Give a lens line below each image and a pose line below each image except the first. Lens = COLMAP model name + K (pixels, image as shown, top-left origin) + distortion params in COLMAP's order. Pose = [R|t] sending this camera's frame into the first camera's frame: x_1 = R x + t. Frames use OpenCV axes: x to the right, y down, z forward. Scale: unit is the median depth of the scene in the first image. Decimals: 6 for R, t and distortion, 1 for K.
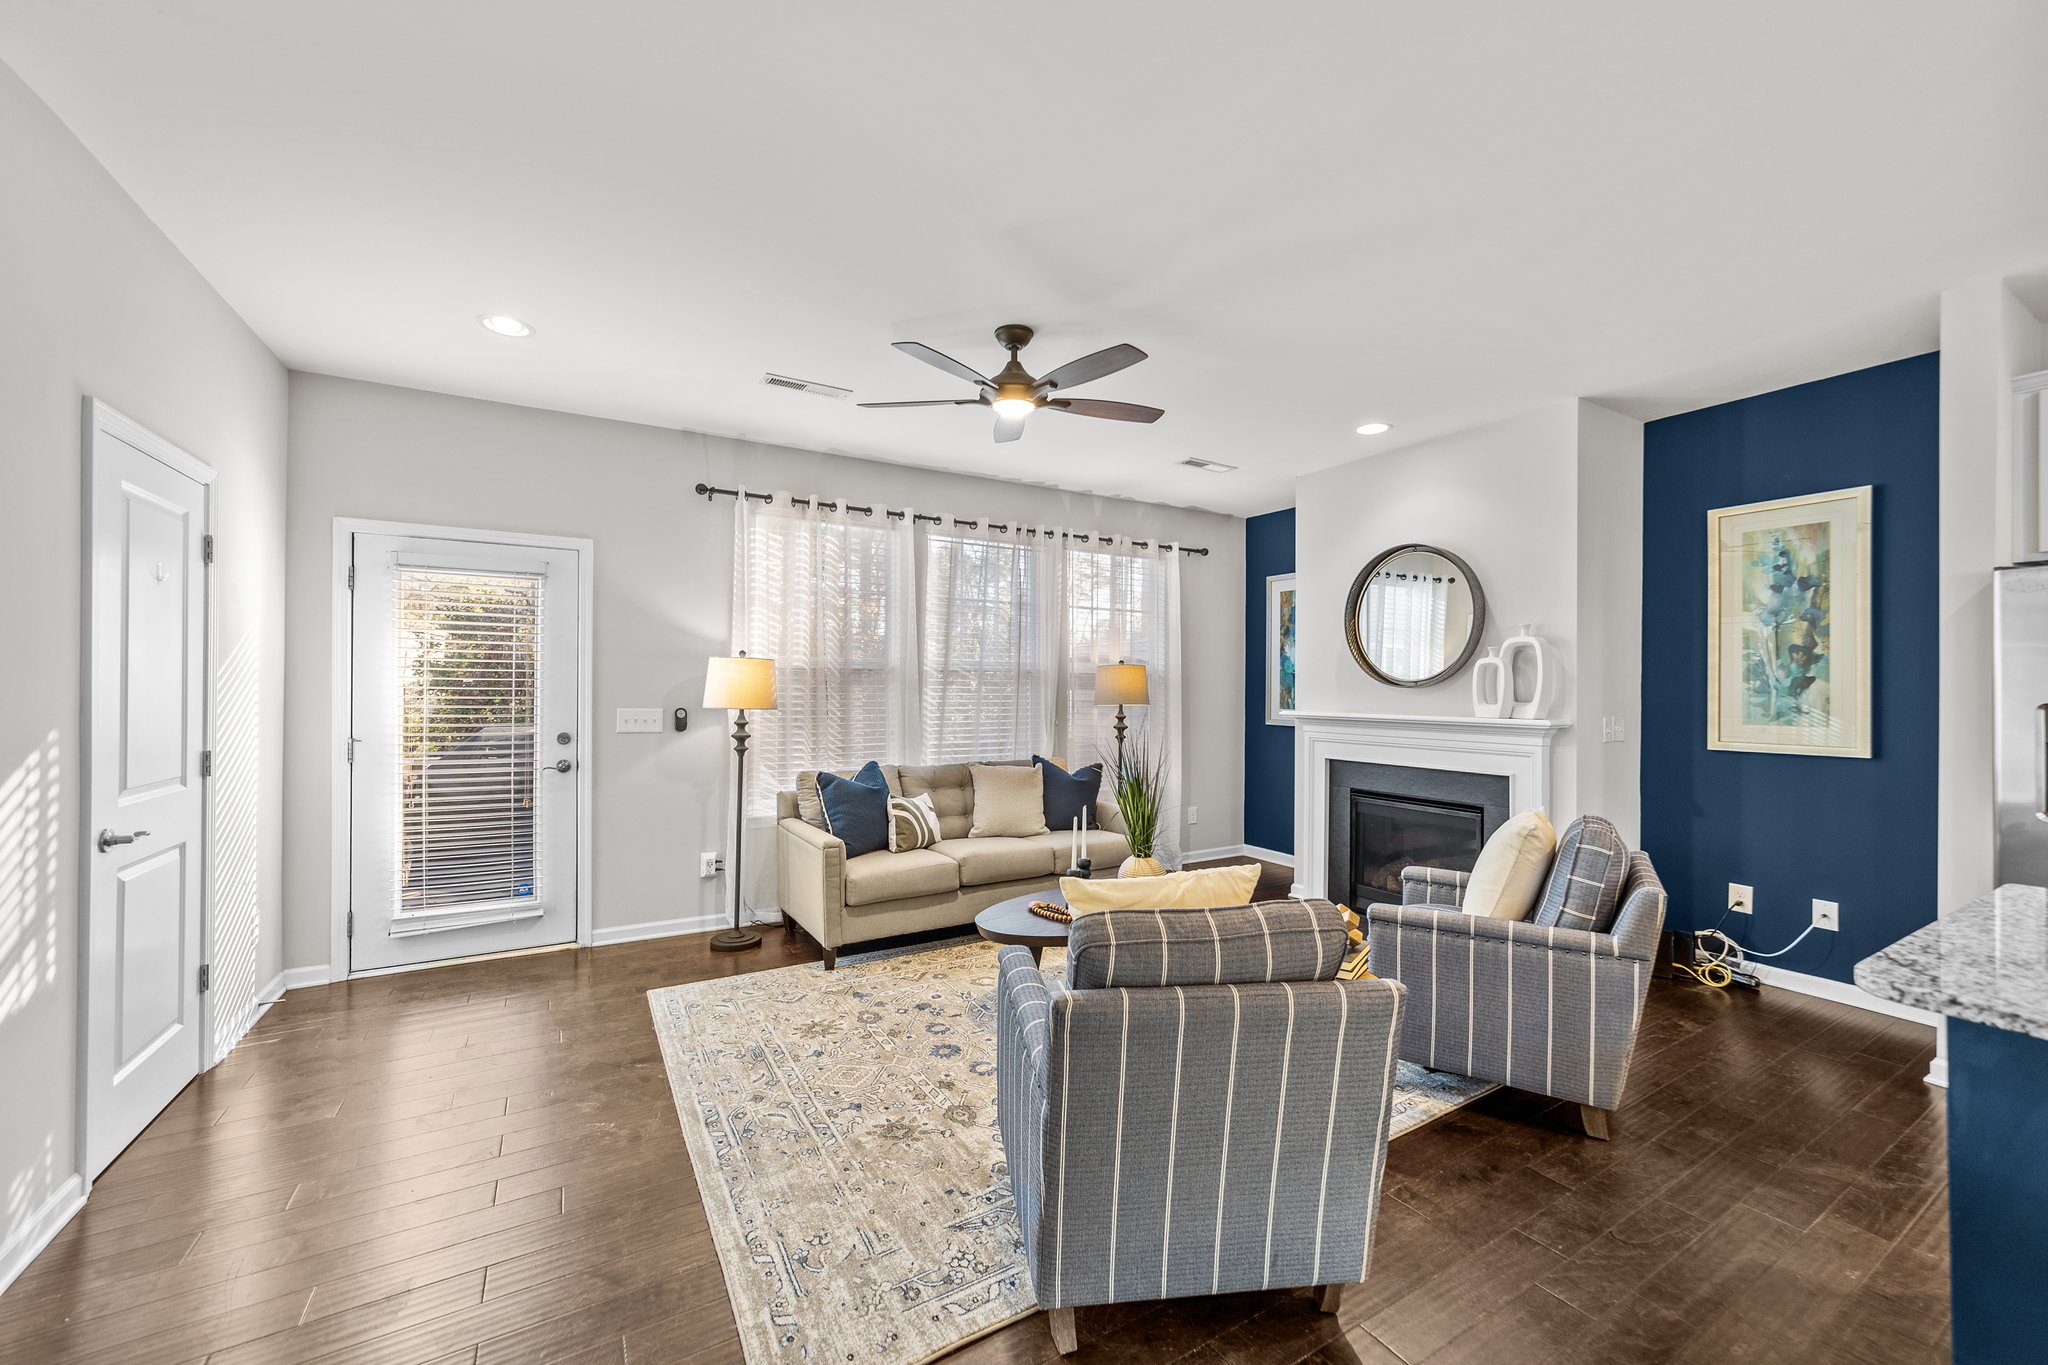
lens RADIAL K [[790.6, 0, 1025.6], [0, 790.6, 688.0], [0, 0, 1]] dist [-0.017783, 0.007771]
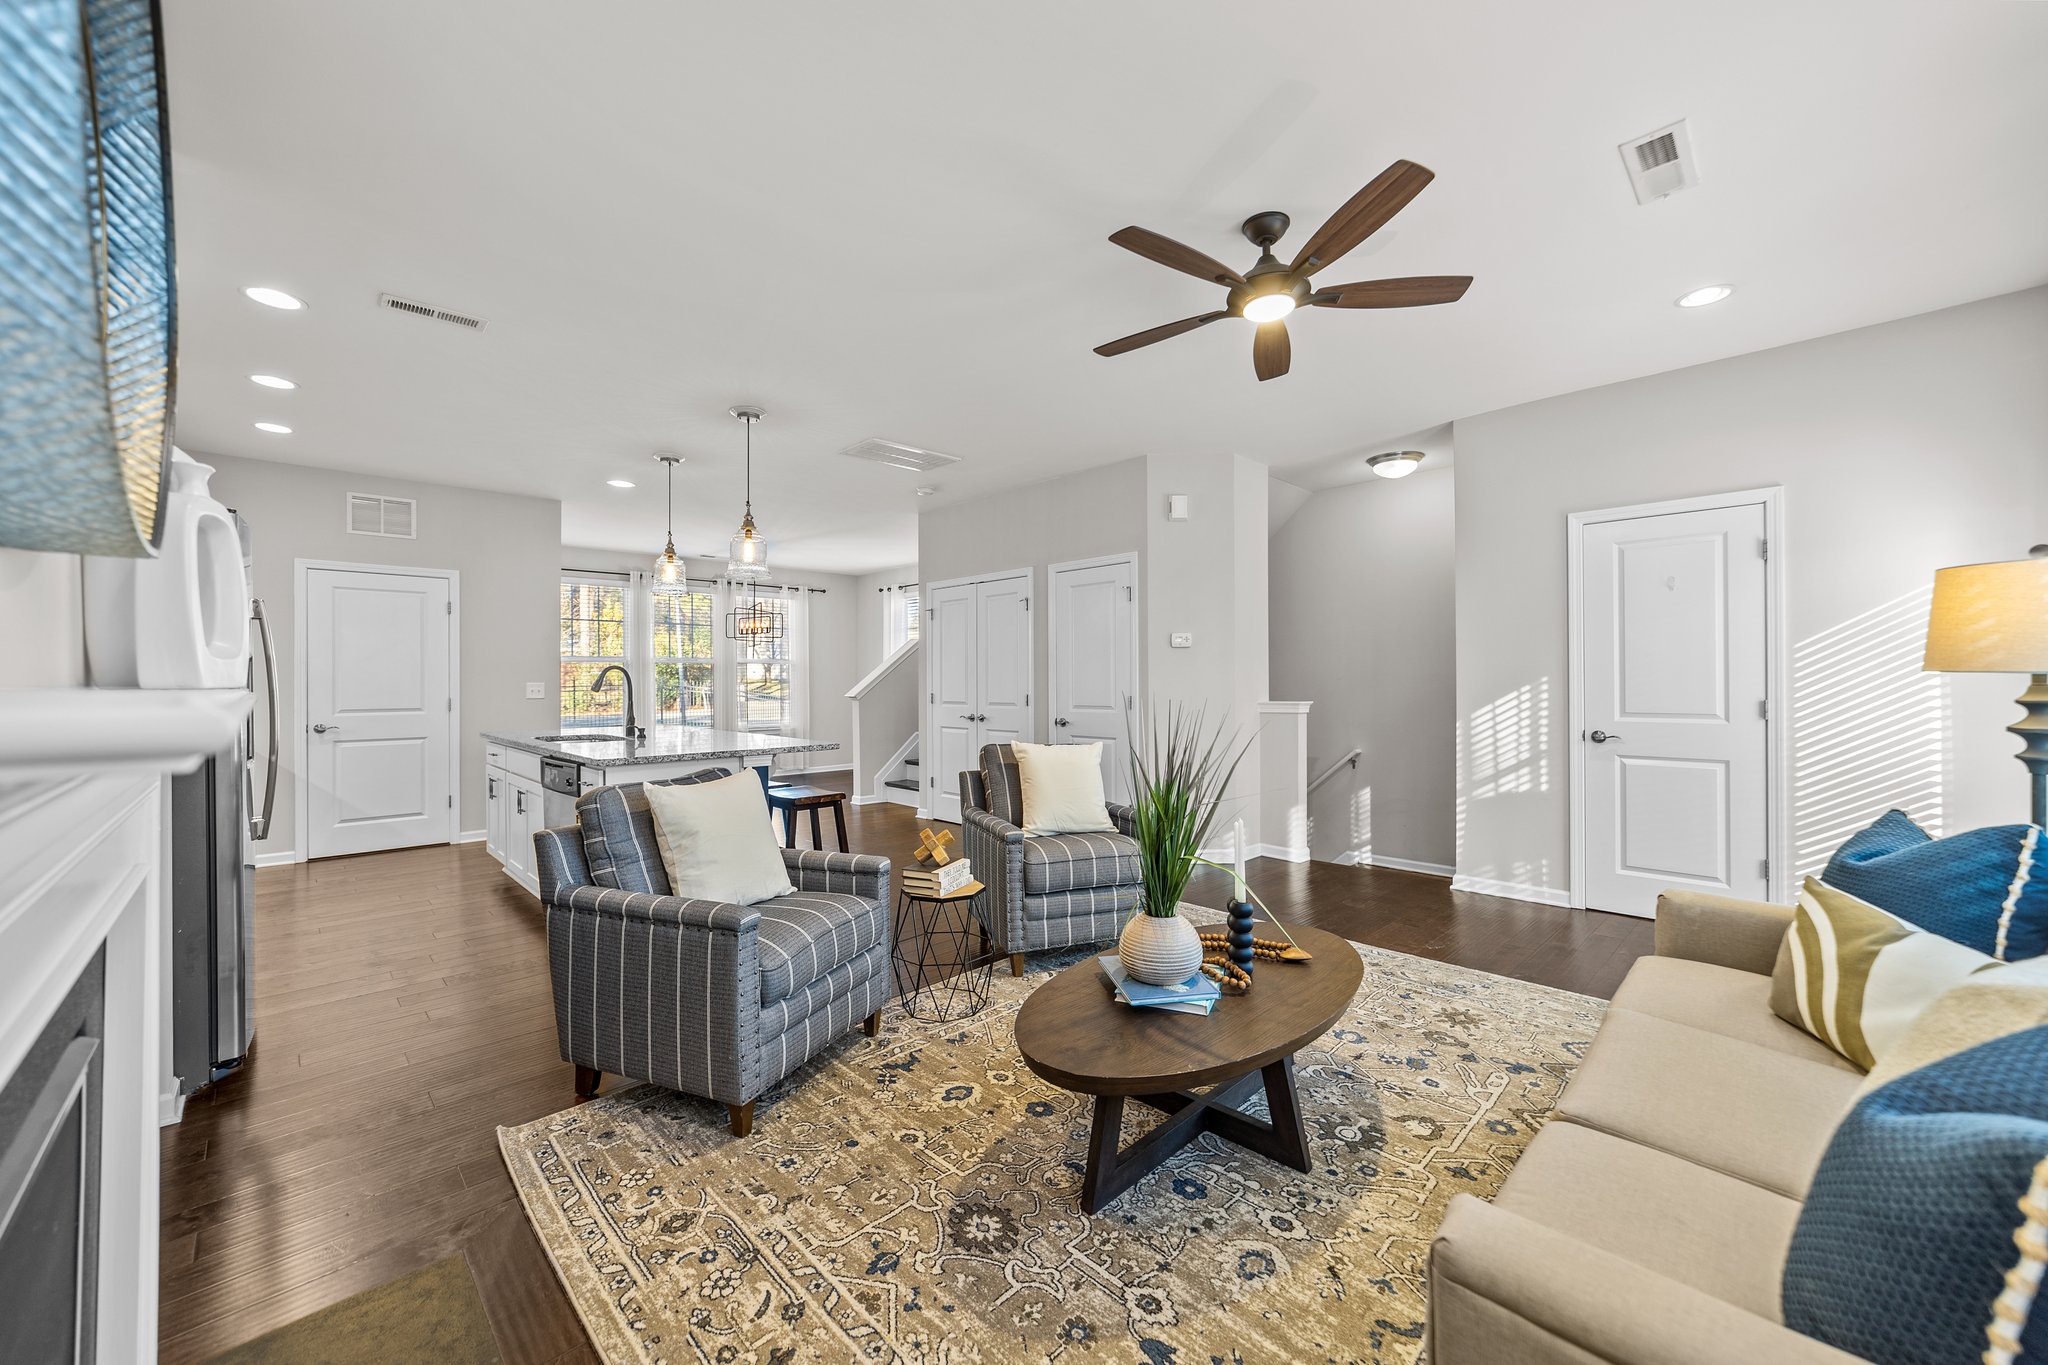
lens RADIAL K [[790.6, 0, 1030.1], [0, 790.6, 680.4], [0, 0, 1]] dist [-0.017783, 0.007771]
pose [[-0.969938, -0.000812, -0.243352, 0.330890], [-0.000449, 0.999999, -0.001544, 0.032893], [0.243352, -0.001388, -0.969937, 1.324087]]
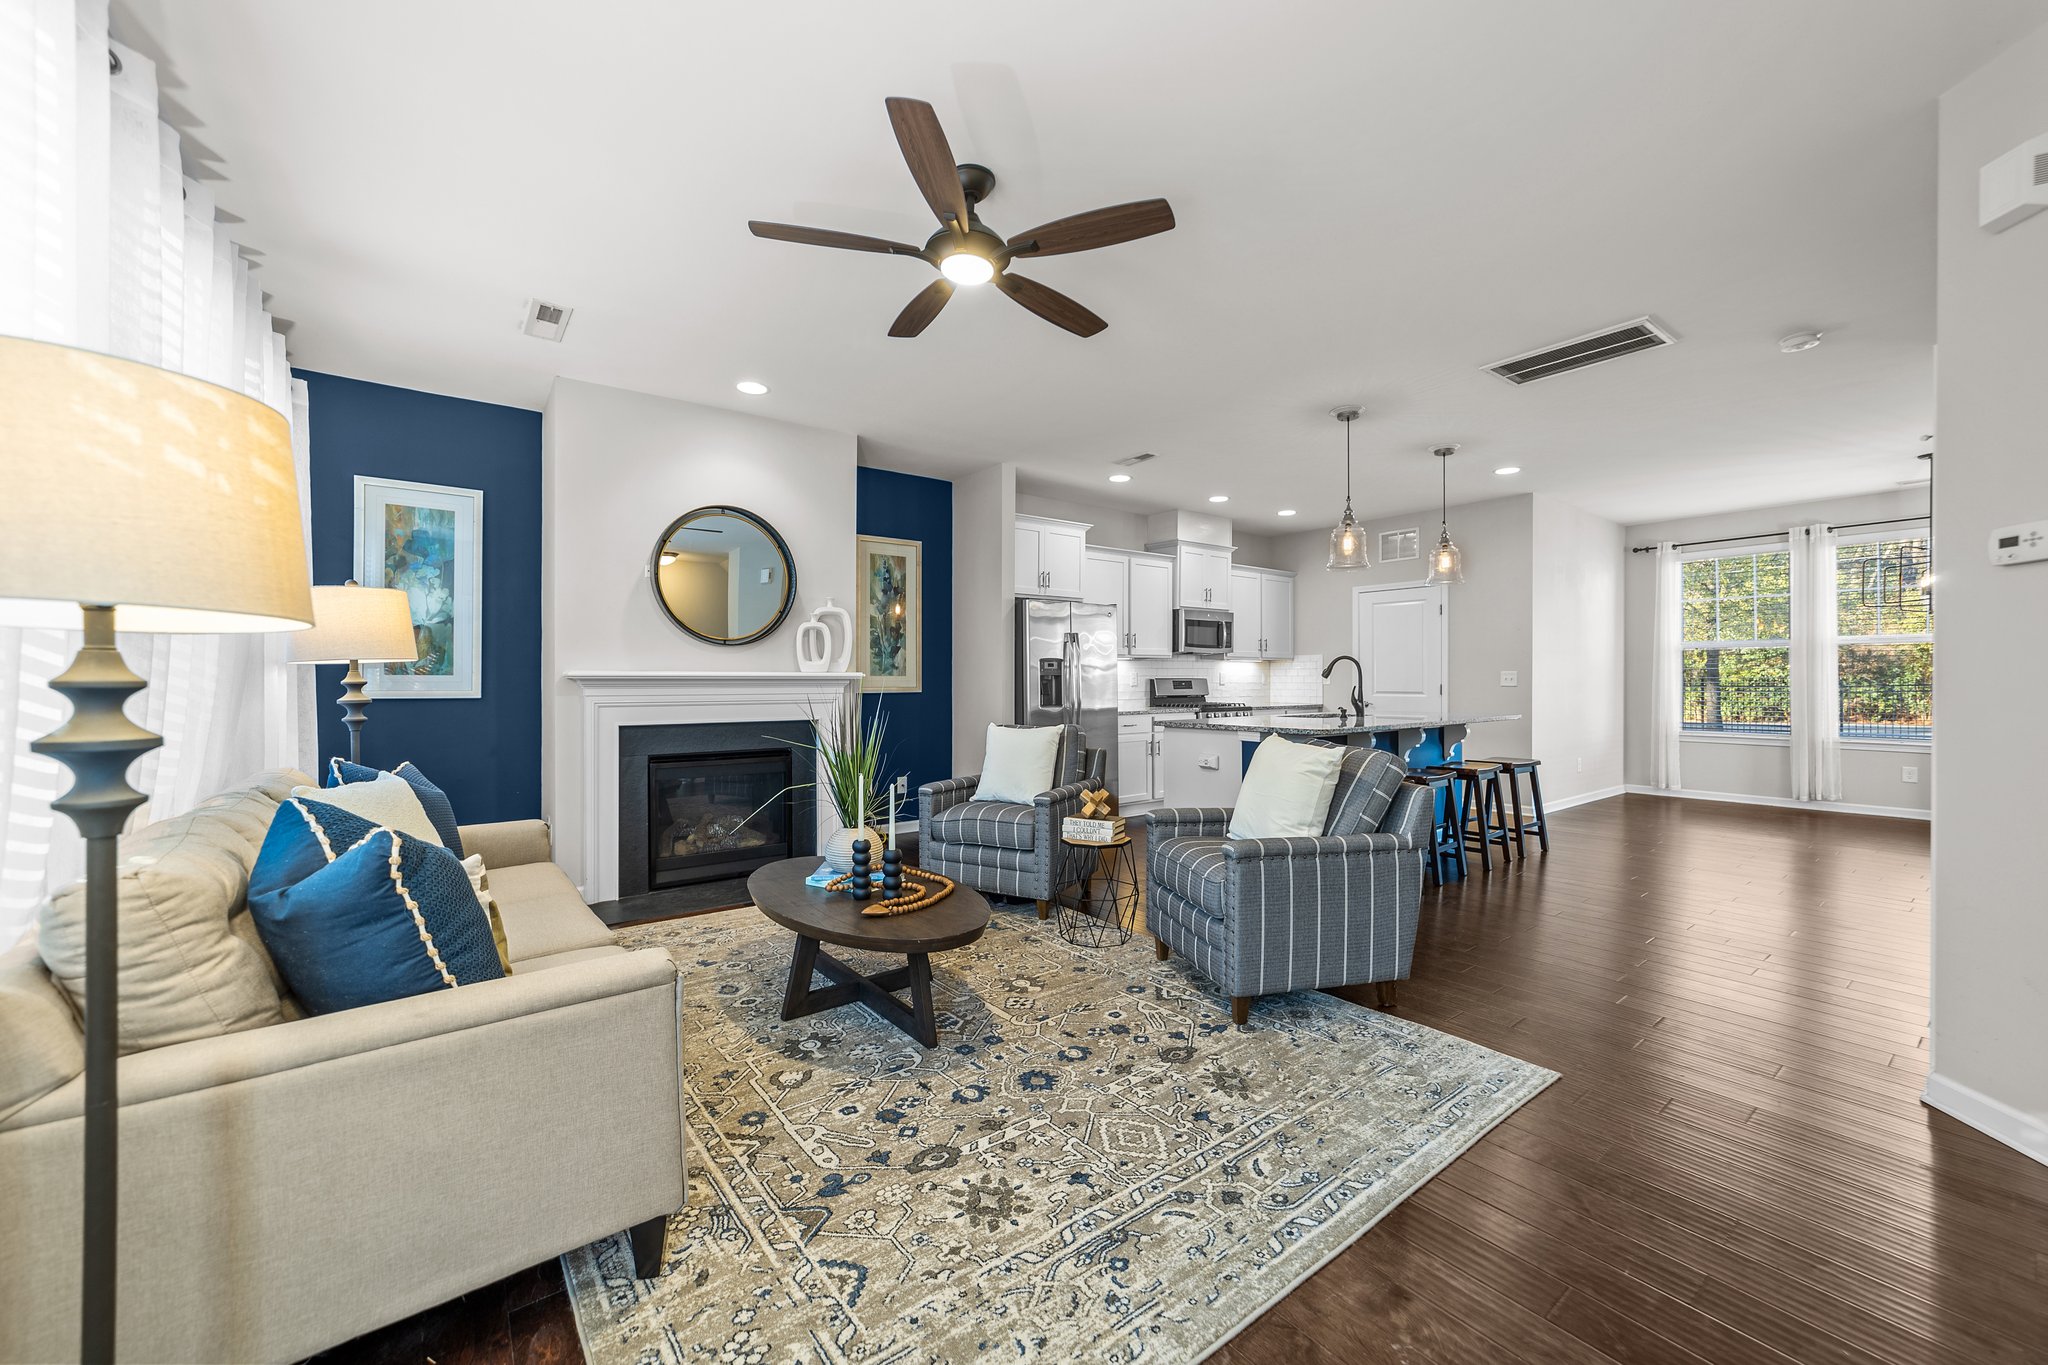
lens RADIAL K [[790.6, 0, 1027.3], [0, 790.6, 679.7], [0, 0, 1]] dist [-0.017783, 0.007771]
pose [[-0.118481, -0.003506, 0.992950, -0.618487], [0.003084, 0.999988, 0.003899, 0.043912], [-0.992952, 0.003524, -0.118469, 0.780871]]
